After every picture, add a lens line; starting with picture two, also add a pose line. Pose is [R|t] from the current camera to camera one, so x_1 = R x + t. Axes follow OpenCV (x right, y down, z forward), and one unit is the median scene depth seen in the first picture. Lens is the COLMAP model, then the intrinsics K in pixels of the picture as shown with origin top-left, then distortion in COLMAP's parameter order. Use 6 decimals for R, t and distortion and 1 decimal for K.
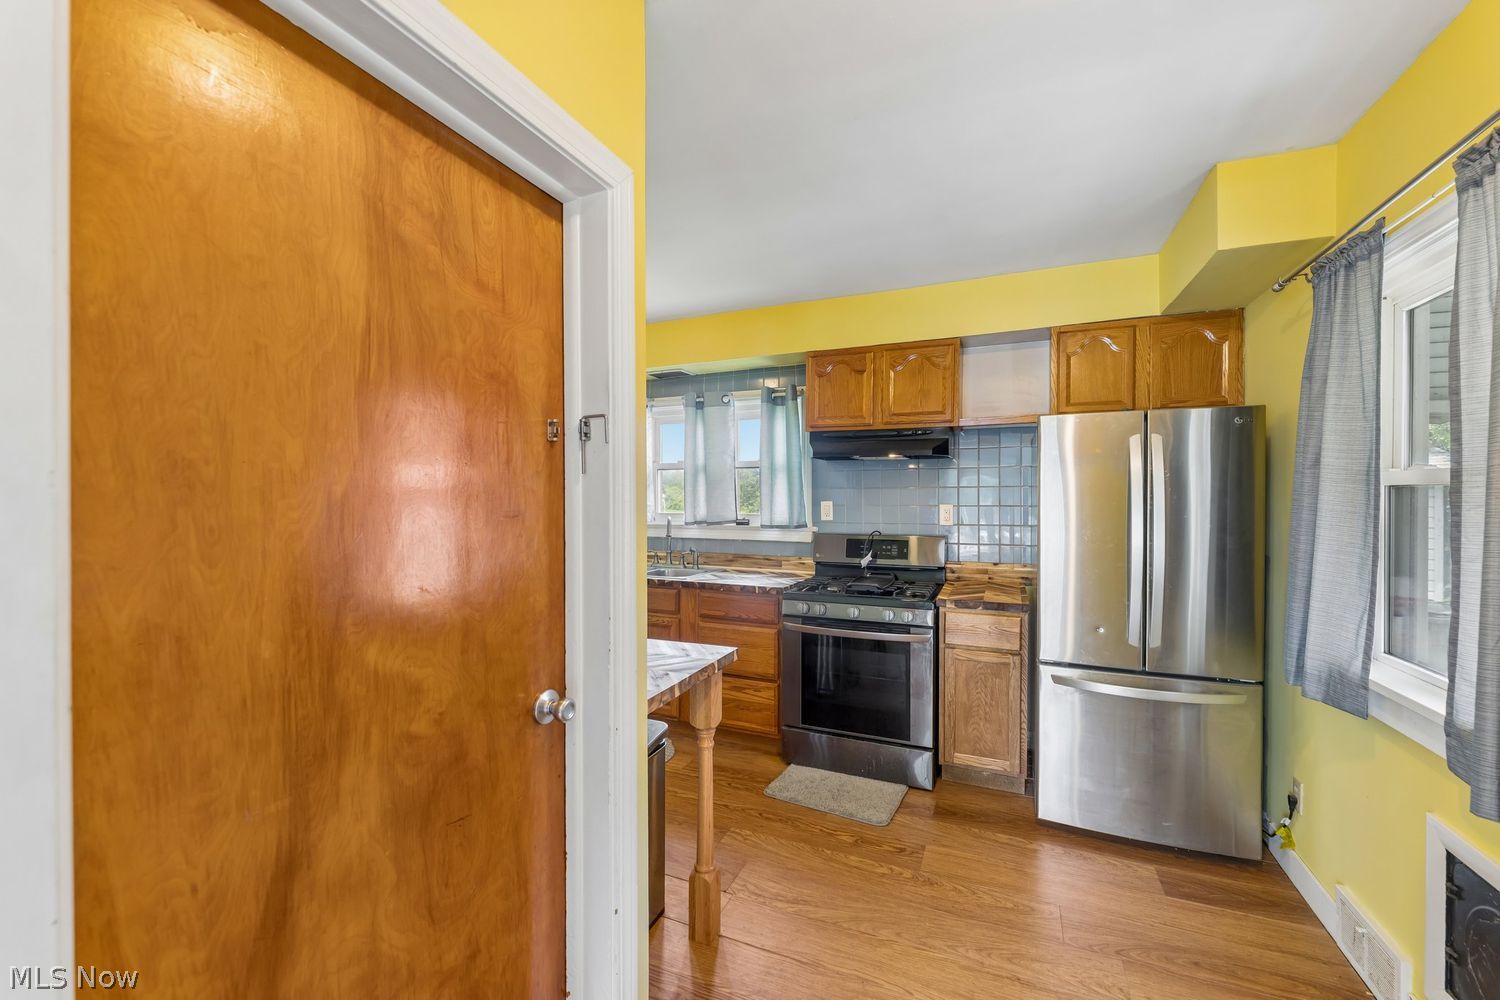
lens RADIAL K [[606.8, 0, 746.5], [0, 606.8, 496.2], [0, 0, 1]] dist [-0.002394, 0.000471]
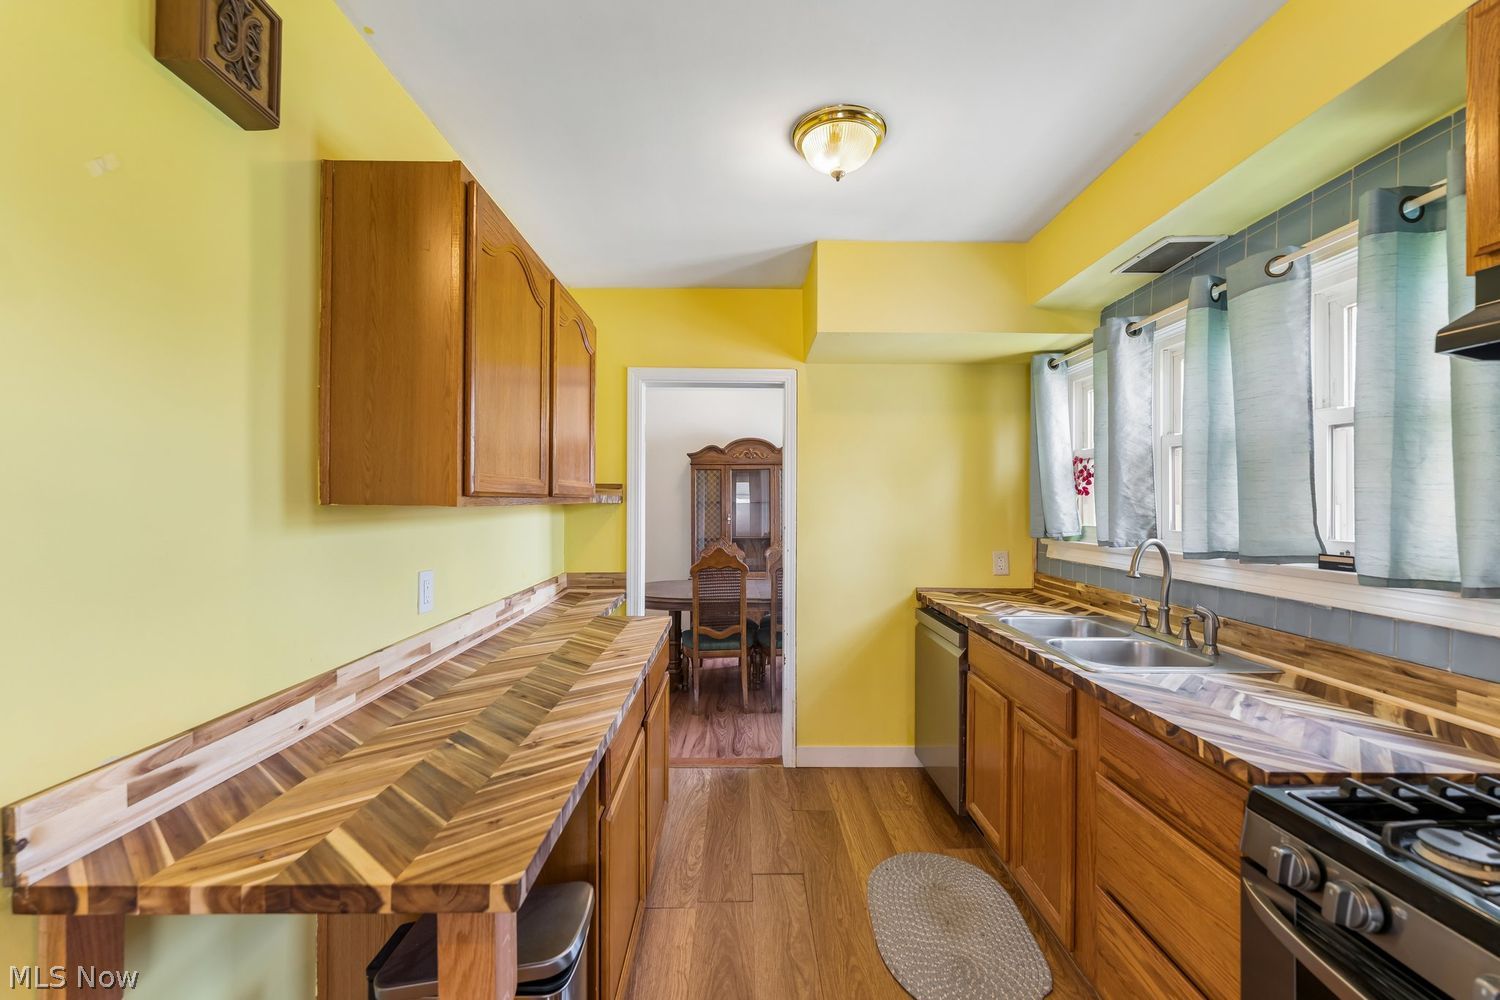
lens RADIAL K [[606.8, 0, 735.8], [0, 606.8, 502.0], [0, 0, 1]] dist [-0.002394, 0.000471]
pose [[0.402451, -0.000999, -0.915441, 0.199337], [-0.001274, 0.999998, -0.001652, 0.004623], [0.915441, 0.001831, 0.402449, 0.487718]]
